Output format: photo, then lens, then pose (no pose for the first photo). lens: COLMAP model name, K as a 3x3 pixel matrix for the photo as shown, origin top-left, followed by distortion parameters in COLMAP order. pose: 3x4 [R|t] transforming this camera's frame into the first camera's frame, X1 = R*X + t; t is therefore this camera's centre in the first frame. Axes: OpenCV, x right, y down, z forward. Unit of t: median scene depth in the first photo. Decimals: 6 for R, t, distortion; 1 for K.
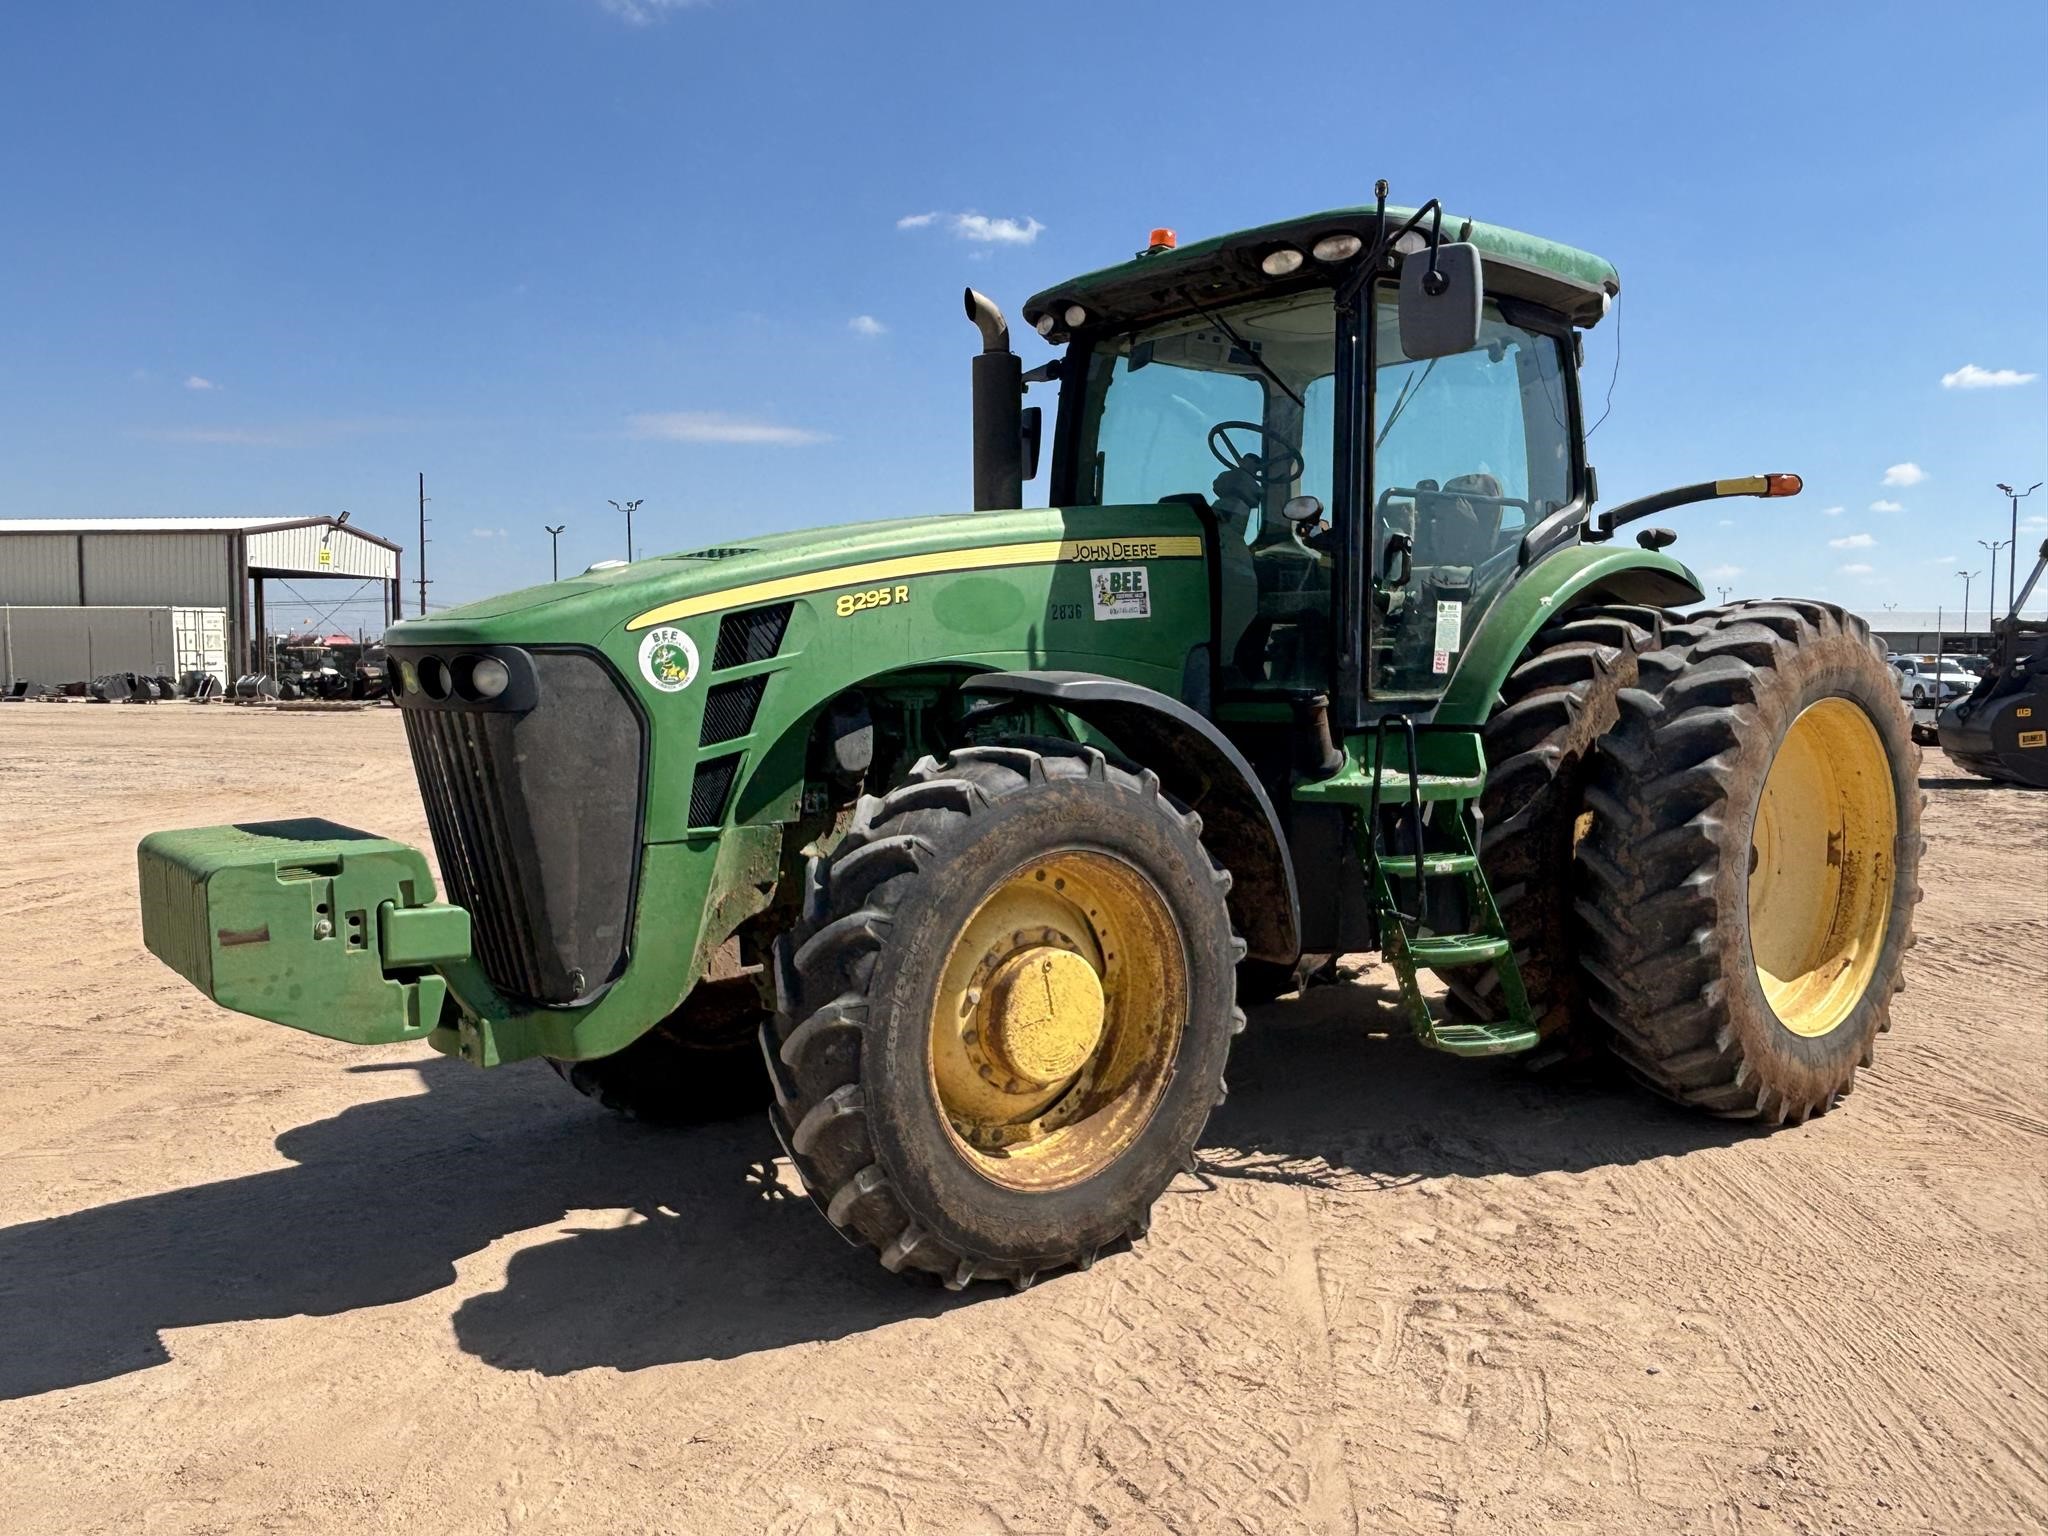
lens RADIAL K [[1485.6, 0, 1023.6], [0, 1485.6, 733.3], [0, 0, 1]] dist [0.009891, 0.002806]
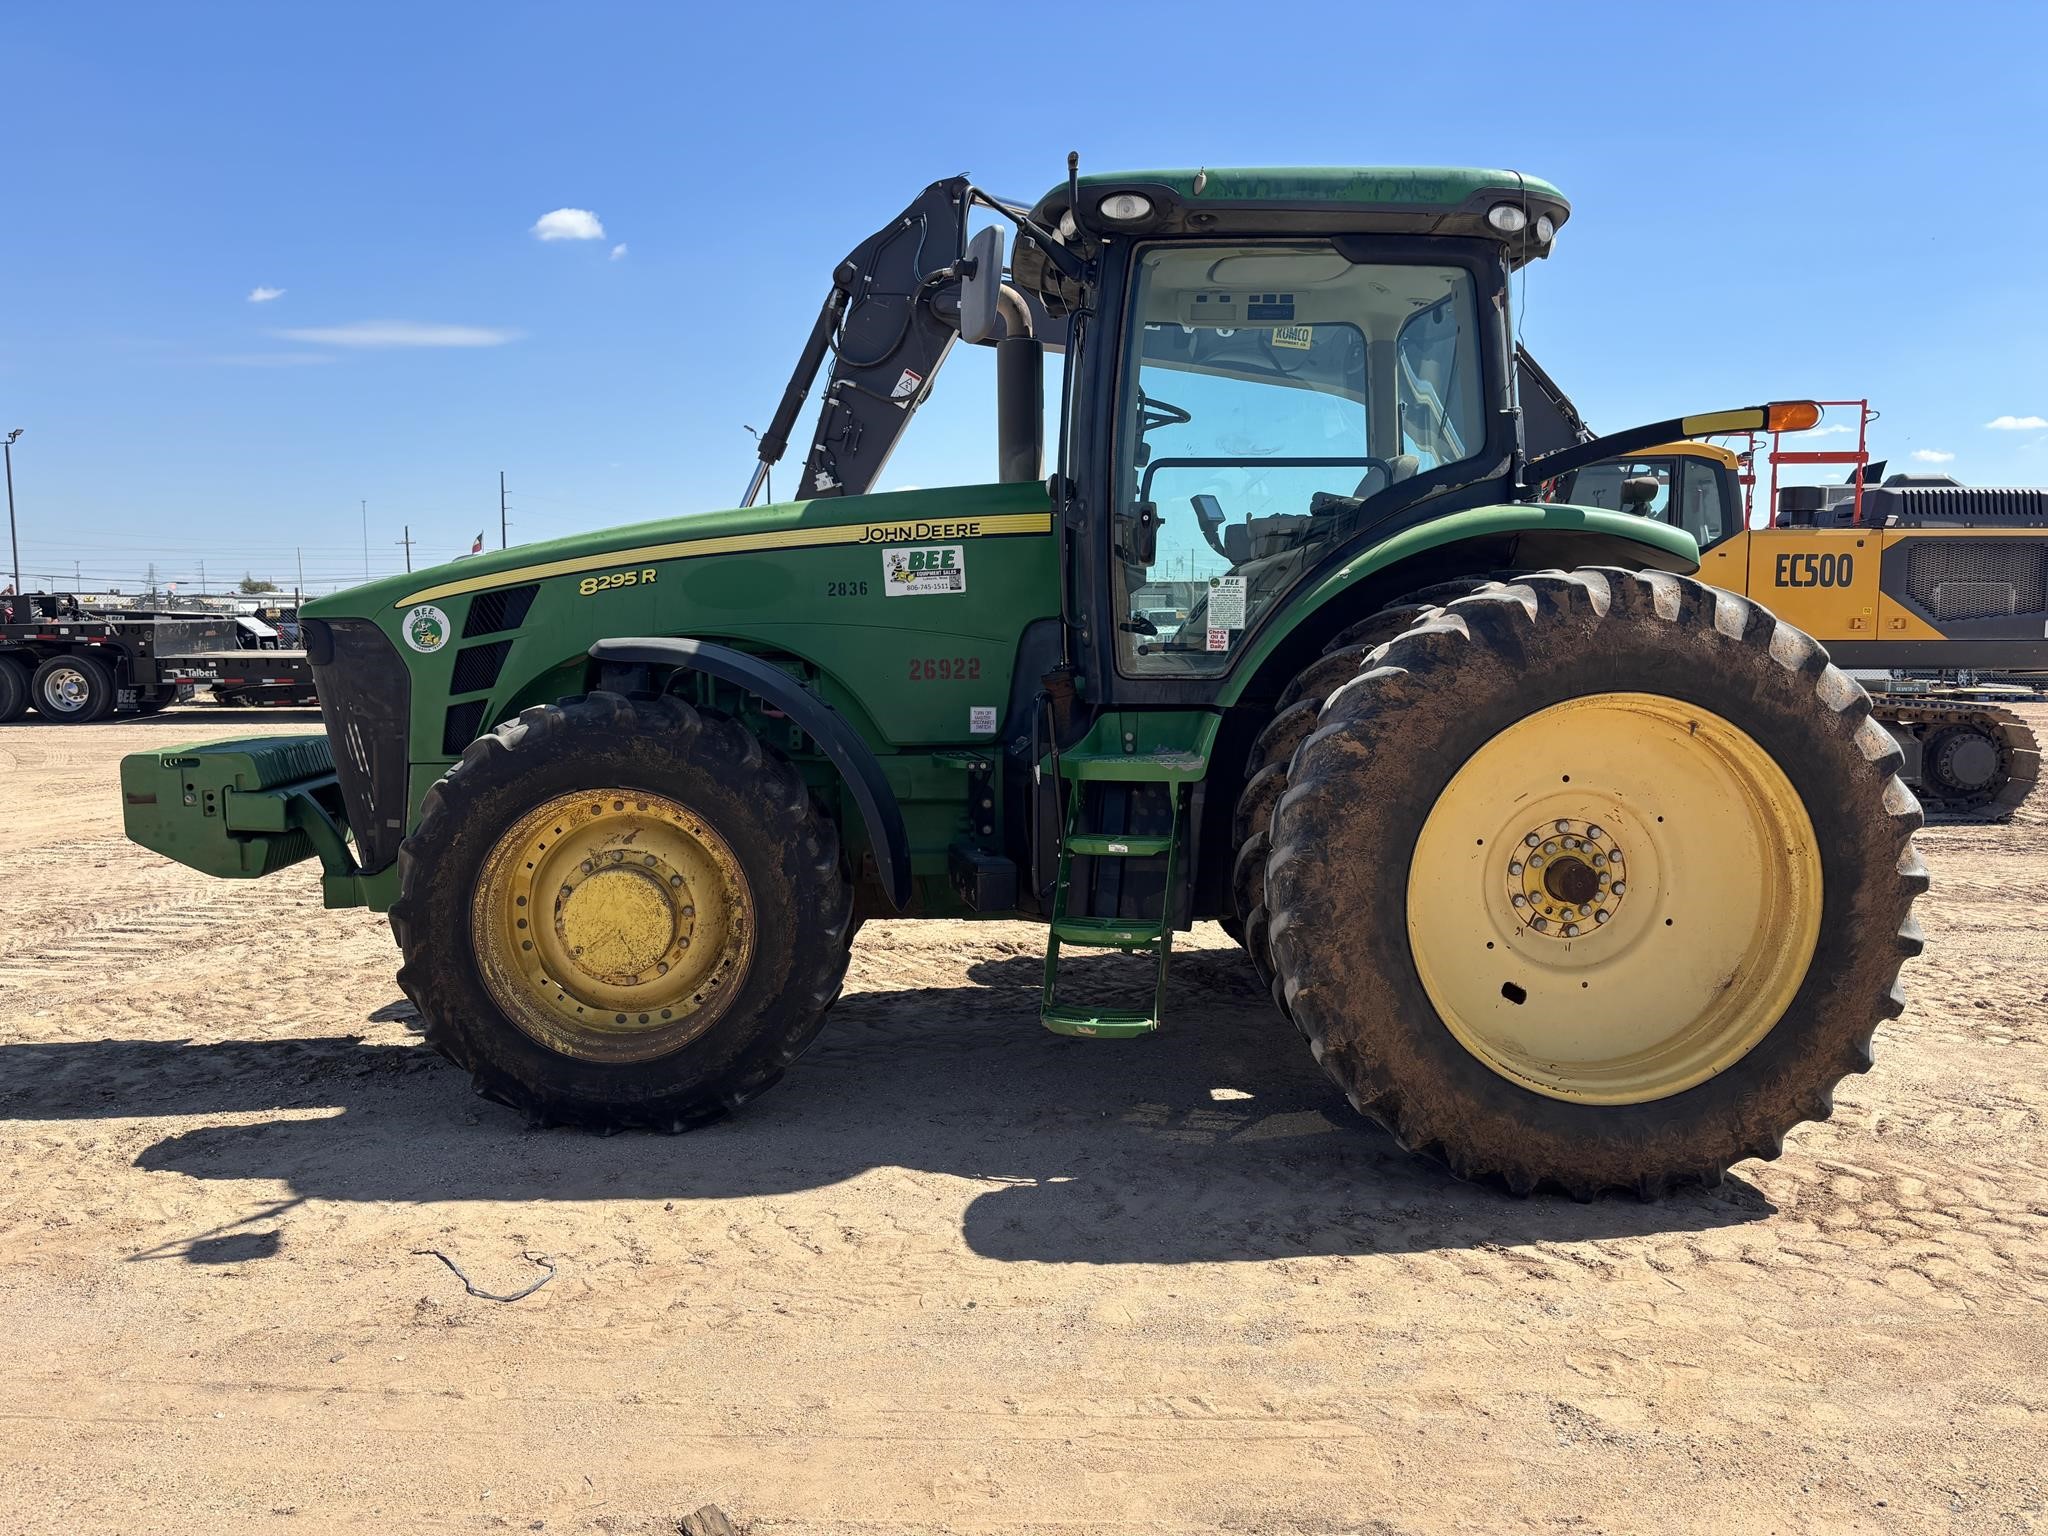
lens RADIAL K [[1521.0, 0, 1001.8], [0, 1521.0, 758.6], [0, 0, 1]] dist [0.068079, -0.120789]
pose [[0.799915, 0.063278, -0.596768, 0.777510], [-0.036443, 0.997712, 0.056944, -0.023033], [0.599006, -0.023802, 0.800391, 0.144179]]
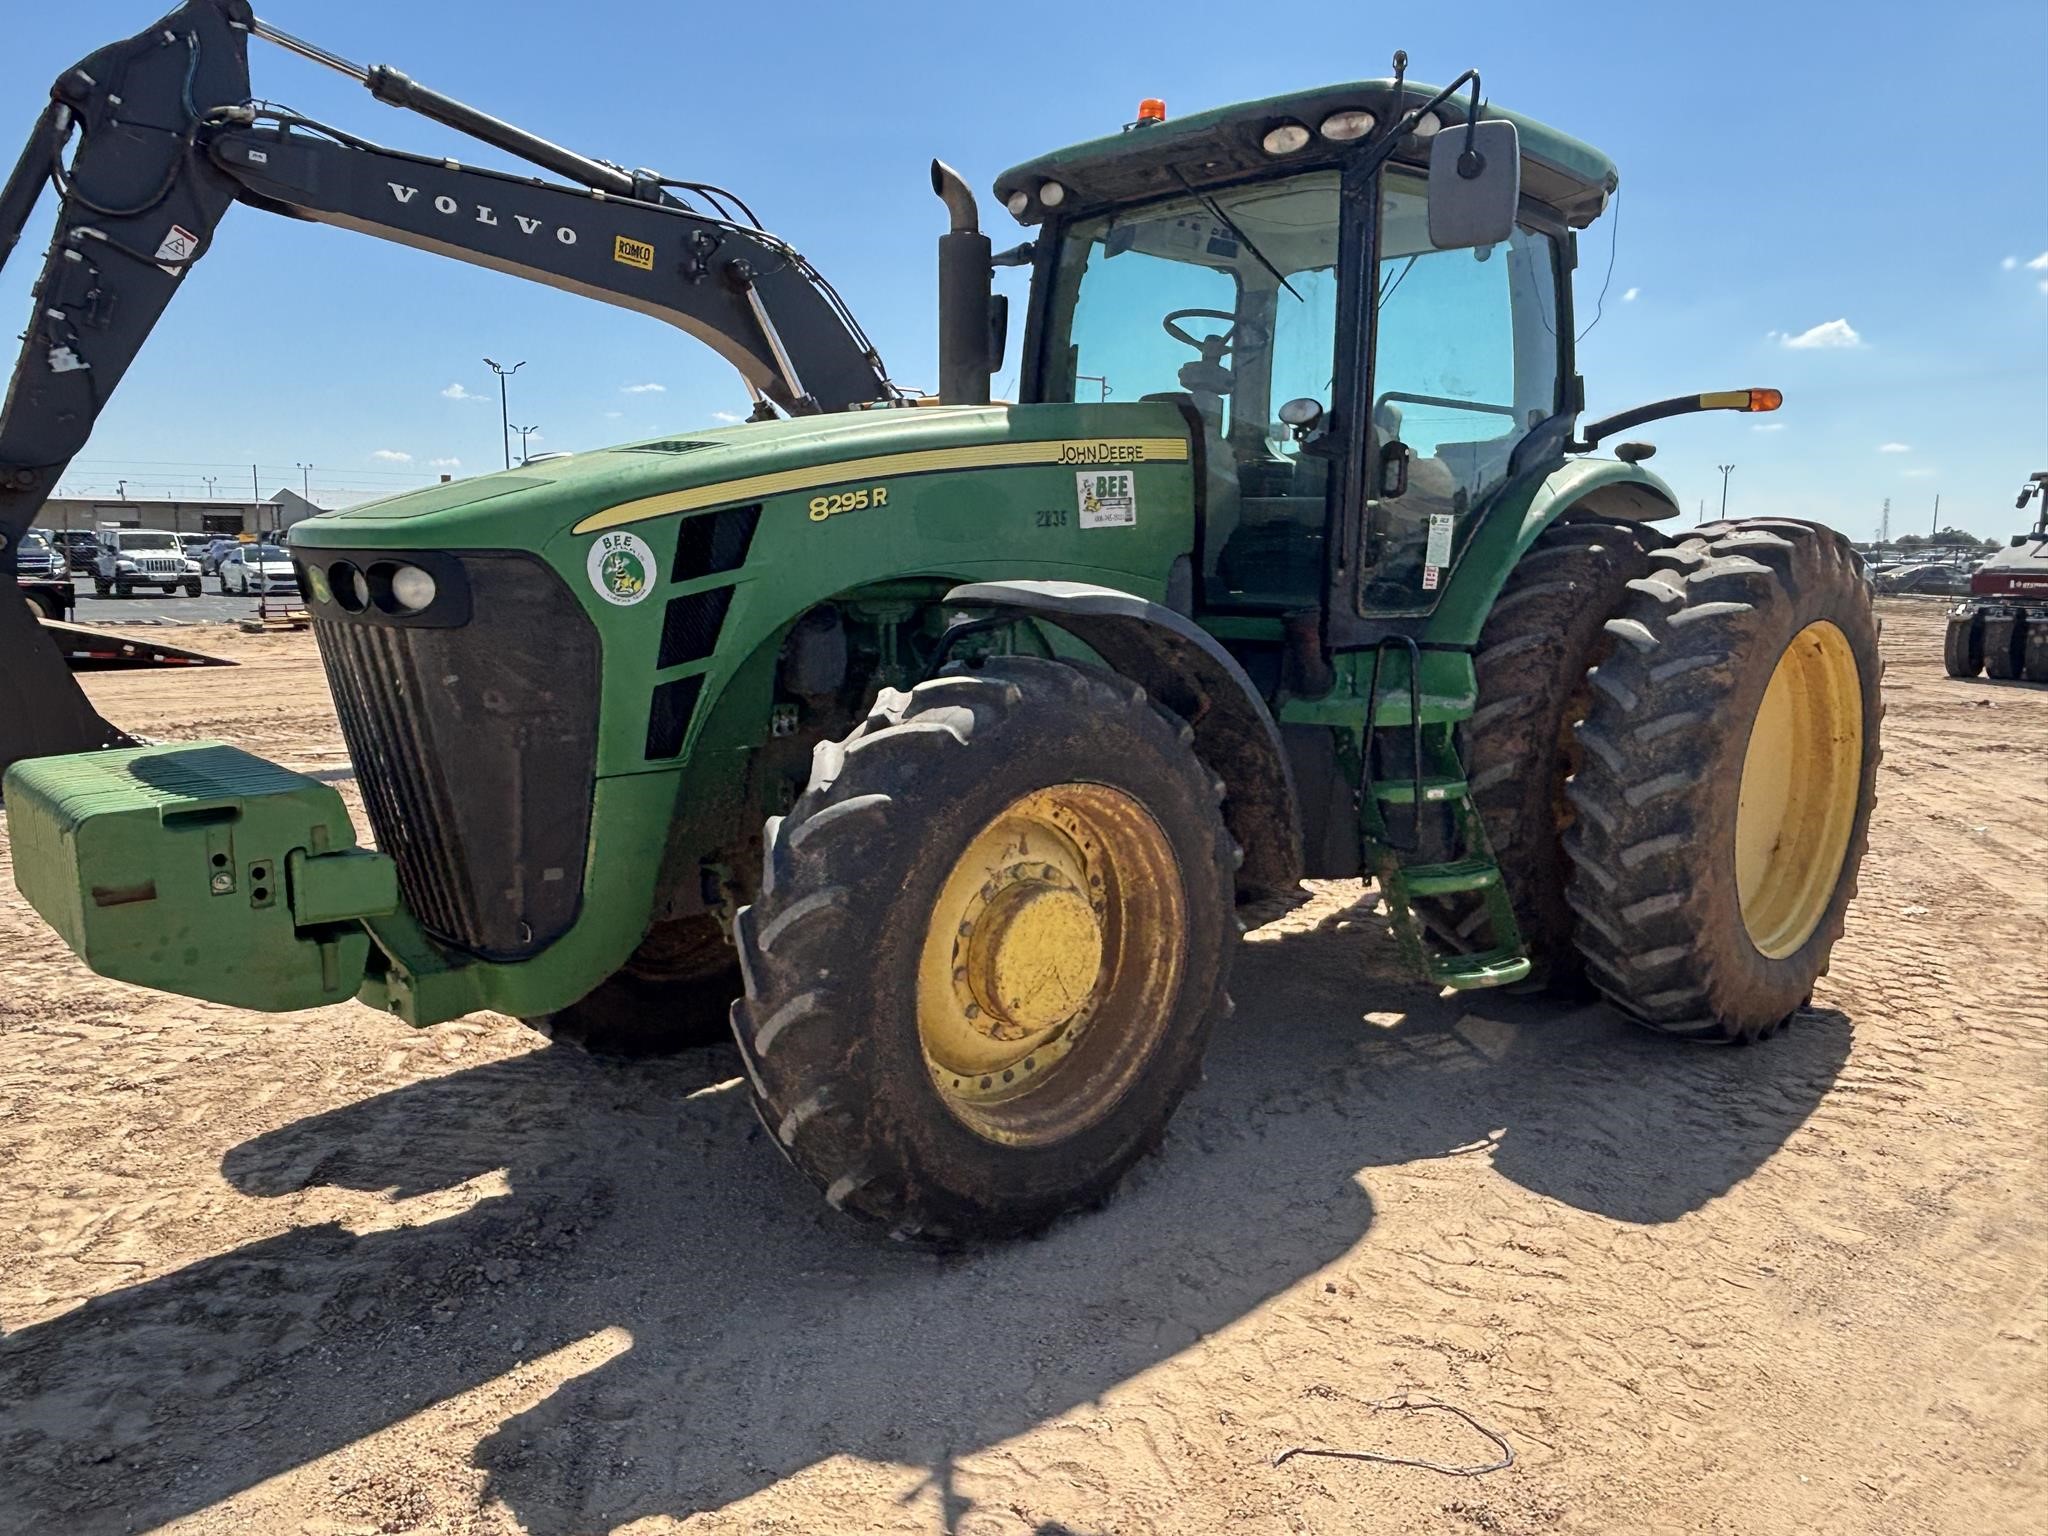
lens RADIAL K [[1405.3, 0, 1043.1], [0, 1405.3, 744.6], [0, 0, 1]] dist [0.014020, -0.030103]
pose [[0.997203, 0.008462, 0.074260, -0.038730], [-0.015006, 0.996006, 0.088011, -0.017434], [-0.073219, -0.088879, 0.993348, 0.110008]]
